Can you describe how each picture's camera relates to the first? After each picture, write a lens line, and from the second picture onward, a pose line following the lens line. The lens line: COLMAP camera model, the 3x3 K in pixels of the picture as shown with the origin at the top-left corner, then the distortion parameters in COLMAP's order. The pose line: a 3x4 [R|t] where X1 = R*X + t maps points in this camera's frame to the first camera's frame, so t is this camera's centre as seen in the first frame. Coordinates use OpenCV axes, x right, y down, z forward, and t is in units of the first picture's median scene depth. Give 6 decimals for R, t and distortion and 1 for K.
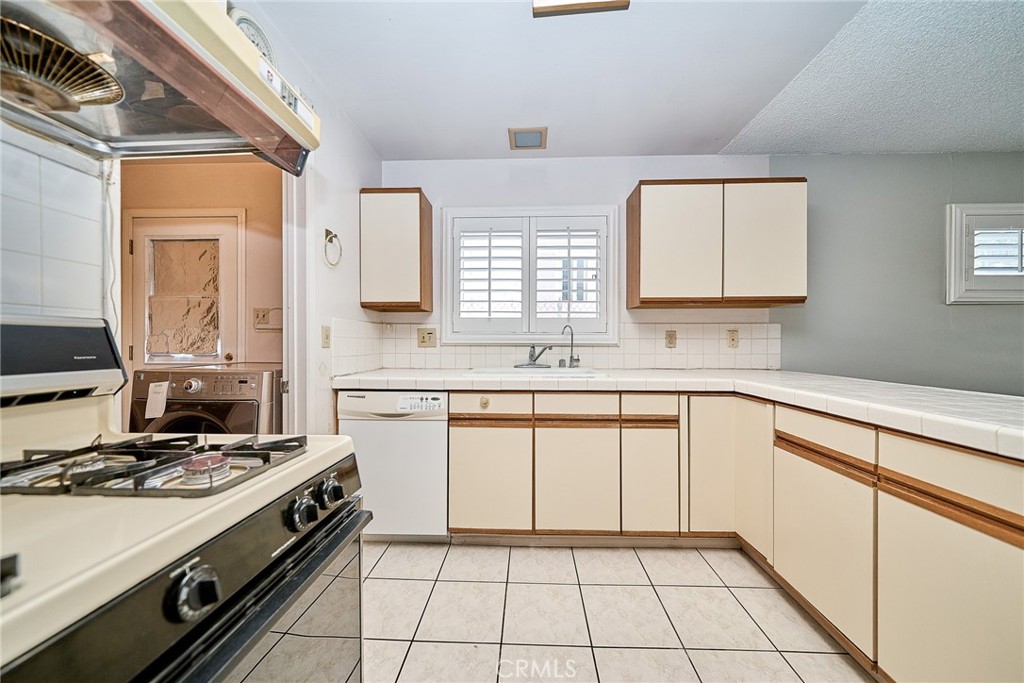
lens RADIAL K [[364.3, 0, 511.0], [0, 364.3, 345.3], [0, 0, 1]] dist [-0.001107, -0.000094]
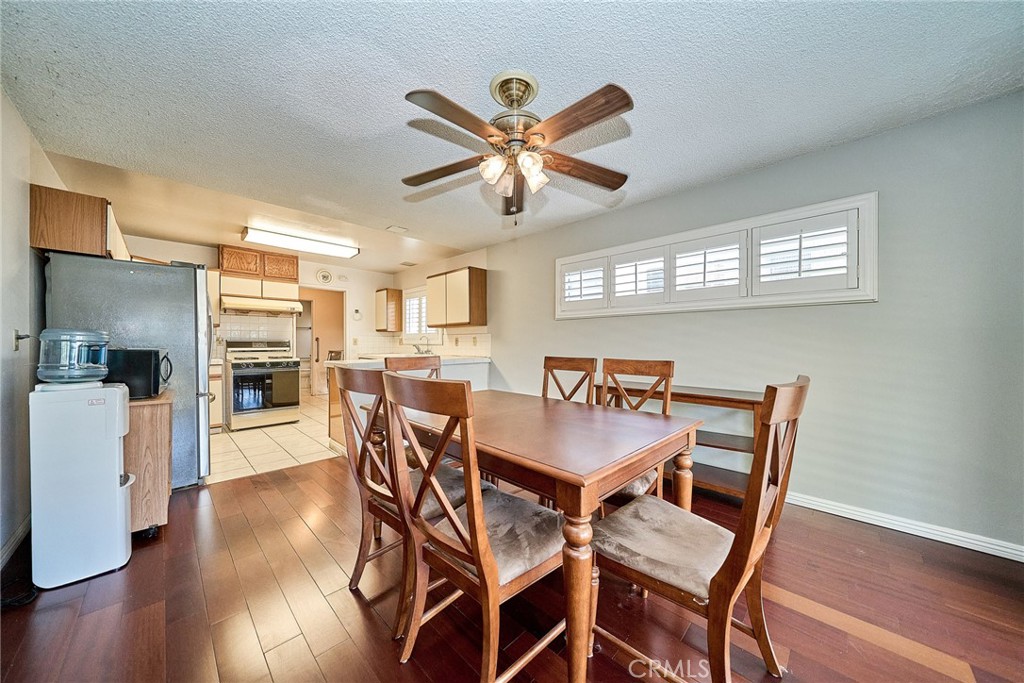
lens RADIAL K [[384.2, 0, 480.0], [0, 384.2, 344.0], [0, 0, 1]] dist [0.000153, -0.000002]
pose [[0.662127, 0.002619, -0.749387, 2.249955], [-0.002348, 0.999996, 0.001420, -0.008657], [0.749388, 0.000819, 0.662131, -0.383210]]
